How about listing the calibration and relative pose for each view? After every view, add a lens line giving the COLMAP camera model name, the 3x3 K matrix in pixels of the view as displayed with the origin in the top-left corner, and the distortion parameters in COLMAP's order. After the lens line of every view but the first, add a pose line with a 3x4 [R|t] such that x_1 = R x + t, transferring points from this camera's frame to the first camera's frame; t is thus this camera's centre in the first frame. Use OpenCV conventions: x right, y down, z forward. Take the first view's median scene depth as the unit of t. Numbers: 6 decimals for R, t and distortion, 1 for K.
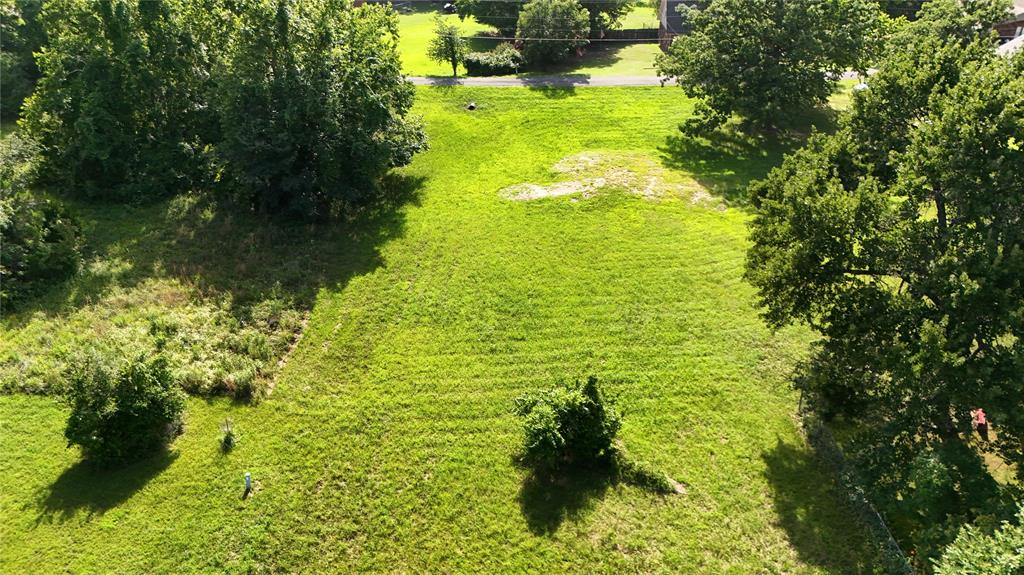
lens RADIAL K [[760.8, 0, 512.0], [0, 760.8, 287.5], [0, 0, 1]] dist [0.079284, -0.085570]
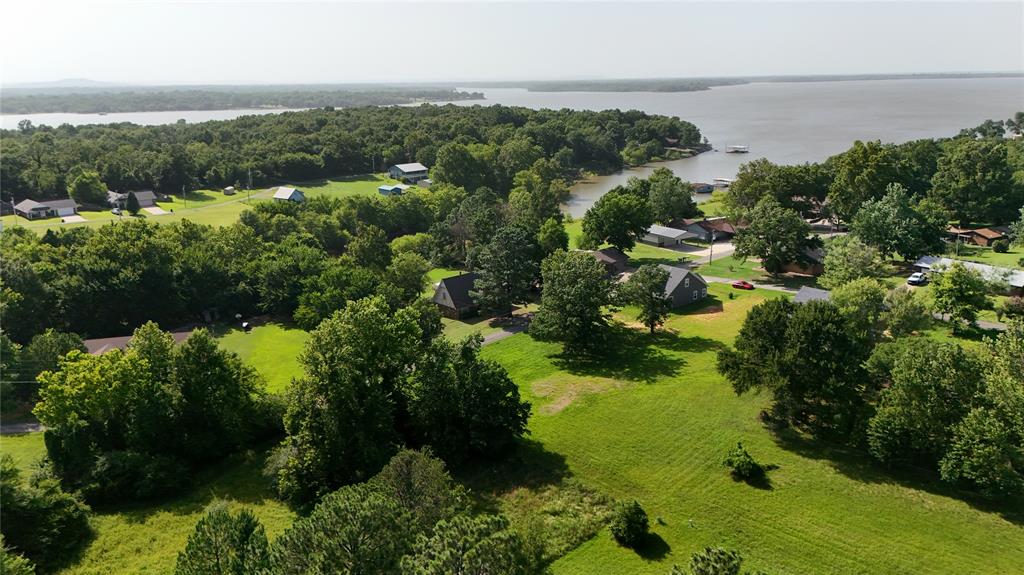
lens RADIAL K [[760.8, 0, 512.0], [0, 760.8, 287.5], [0, 0, 1]] dist [0.079284, -0.085570]
pose [[0.739309, -0.179223, 0.649078, -2.218575], [0.361445, 0.918916, -0.157961, -0.246259], [-0.568137, 0.351388, 0.744142, -0.782668]]
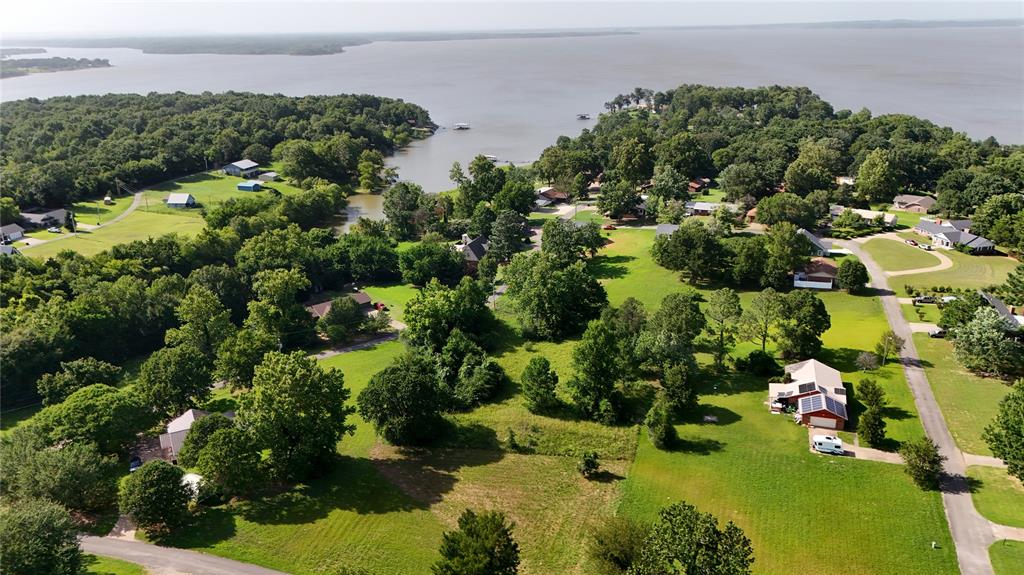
lens RADIAL K [[760.8, 0, 512.0], [0, 760.8, 287.5], [0, 0, 1]] dist [0.079284, -0.085570]
pose [[0.339105, -0.301638, 0.891079, -6.542613], [0.506798, 0.856580, 0.097095, -1.356300], [-0.792568, 0.418672, 0.443340, -0.747436]]
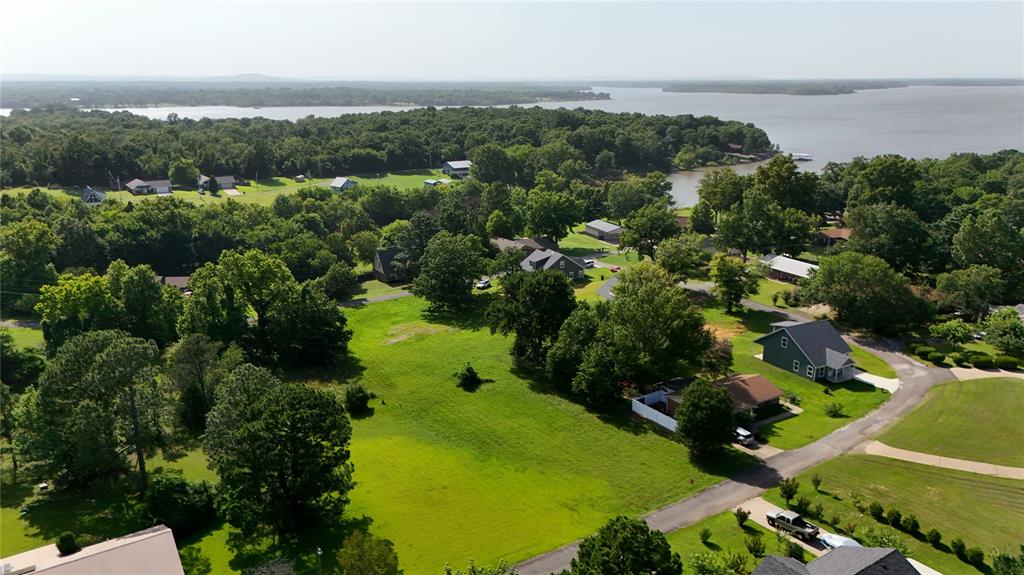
lens RADIAL K [[760.8, 0, 512.0], [0, 760.8, 287.5], [0, 0, 1]] dist [0.079284, -0.085570]
pose [[0.851600, -0.130435, 0.507704, -1.675910], [0.270159, 0.939218, -0.211856, 0.666957], [-0.449212, 0.317577, 0.835077, -2.536313]]
